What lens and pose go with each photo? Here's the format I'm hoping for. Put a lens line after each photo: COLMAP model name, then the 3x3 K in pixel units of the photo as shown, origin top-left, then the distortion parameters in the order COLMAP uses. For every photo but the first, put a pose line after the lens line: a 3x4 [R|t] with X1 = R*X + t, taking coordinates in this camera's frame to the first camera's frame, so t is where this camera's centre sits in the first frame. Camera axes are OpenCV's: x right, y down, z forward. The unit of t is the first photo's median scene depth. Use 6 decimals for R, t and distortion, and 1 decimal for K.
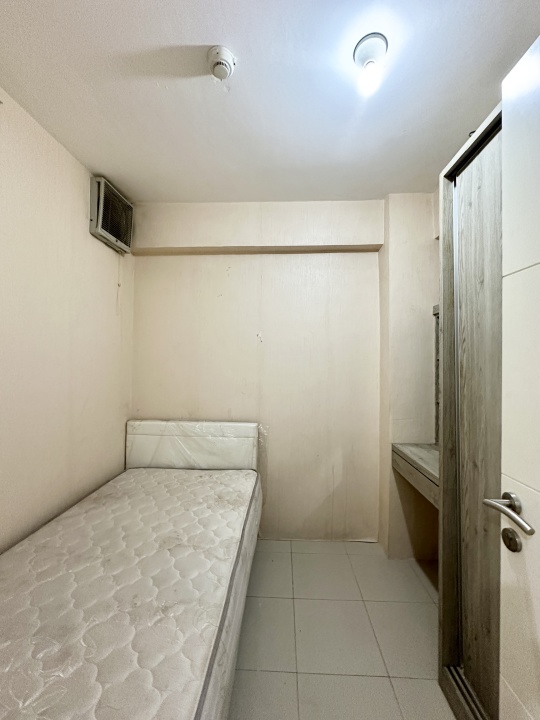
lens RADIAL K [[288.0, 0, 270.6], [0, 288.0, 358.6], [0, 0, 1]] dist [-0.001746, -0.000262]
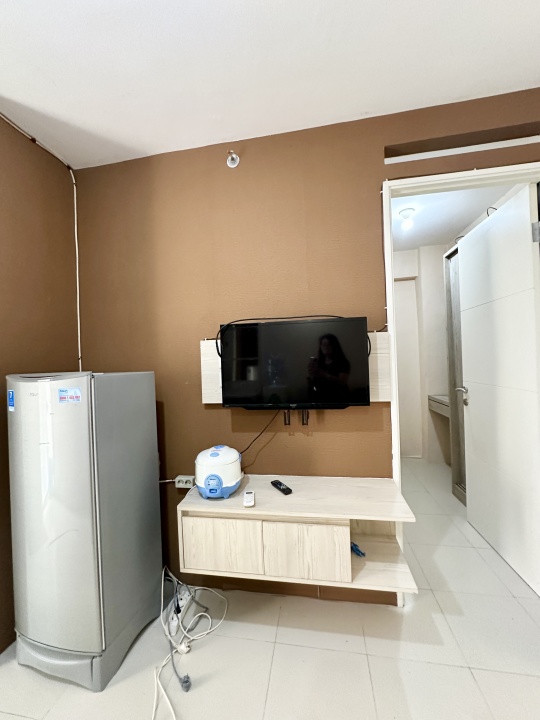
lens RADIAL K [[288.0, 0, 270.6], [0, 288.0, 358.6], [0, 0, 1]] dist [-0.001746, -0.000262]
pose [[0.991507, -0.041392, -0.123289, -0.271731], [0.041162, 0.999143, -0.004410, 0.047376], [0.123366, -0.000702, 0.992361, -0.773218]]
